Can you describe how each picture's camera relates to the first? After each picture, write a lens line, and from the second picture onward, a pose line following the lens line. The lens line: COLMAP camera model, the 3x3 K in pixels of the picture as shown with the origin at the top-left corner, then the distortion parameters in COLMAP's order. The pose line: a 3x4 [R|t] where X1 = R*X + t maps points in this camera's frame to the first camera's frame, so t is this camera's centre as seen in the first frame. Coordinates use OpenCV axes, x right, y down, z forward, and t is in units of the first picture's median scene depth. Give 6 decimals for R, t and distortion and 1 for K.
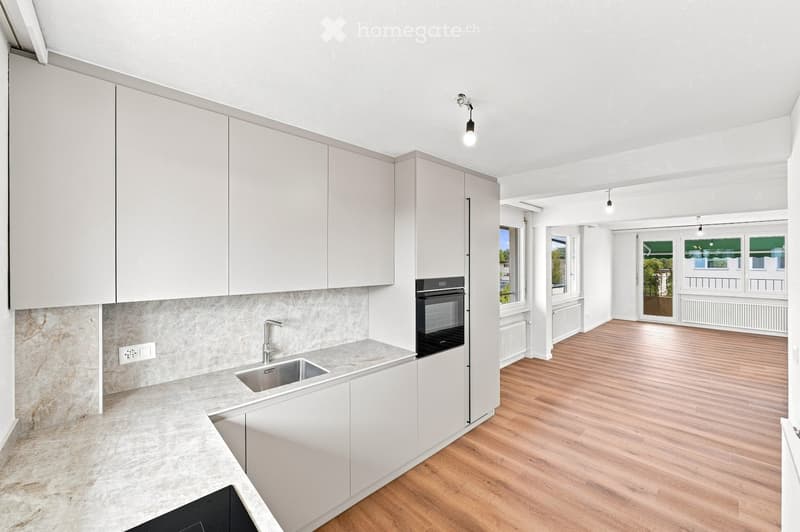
lens RADIAL K [[307.4, 0, 400.0], [0, 307.4, 266.0], [0, 0, 1]] dist [-0.000470, -0.000044]
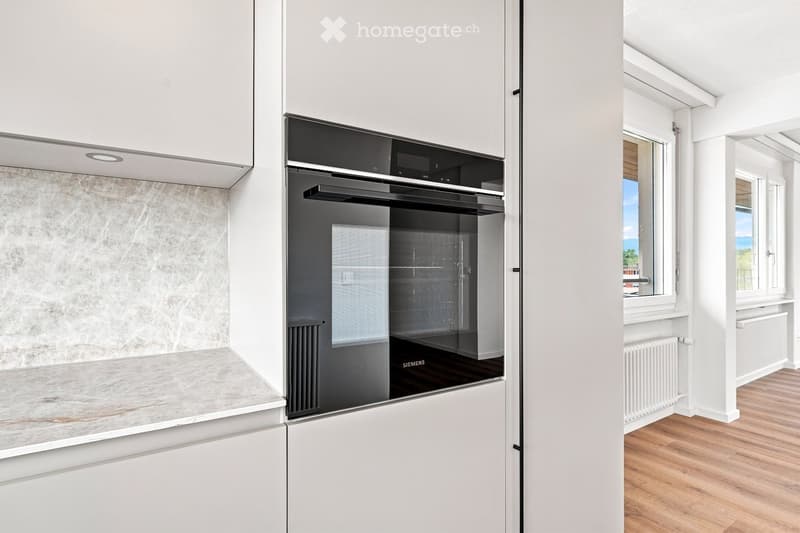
lens RADIAL K [[404.6, 0, 400.0], [0, 404.6, 266.5], [0, 0, 1]] dist [0.001156, 0.000545]
pose [[0.984926, 0.005579, -0.172884, 0.176332], [-0.007136, 0.999939, -0.008389, 0.146063], [0.172827, 0.009496, 0.984906, 0.575864]]
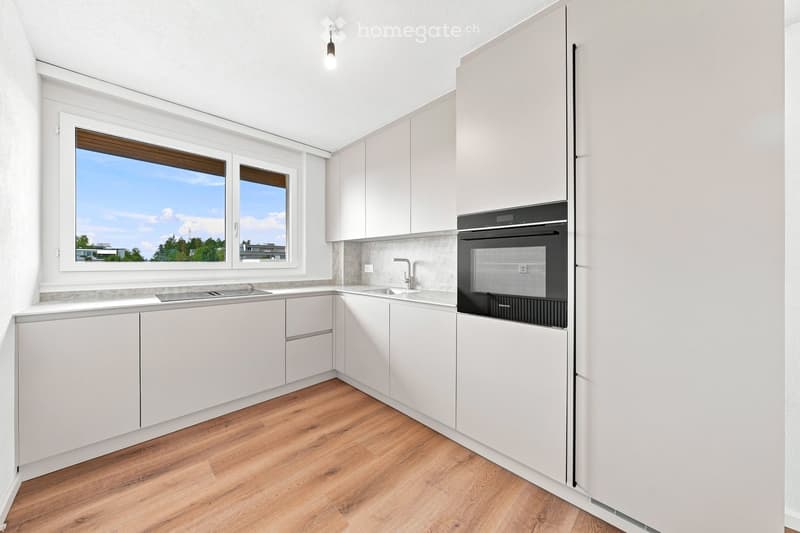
lens RADIAL K [[282.9, 0, 400.0], [0, 282.9, 266.5], [0, 0, 1]] dist [-0.000126, 0.000005]
pose [[0.027582, 0.013767, -0.999525, 0.682651], [-0.013154, 0.999824, 0.013408, 0.144084], [0.999533, 0.012778, 0.027759, 0.696019]]
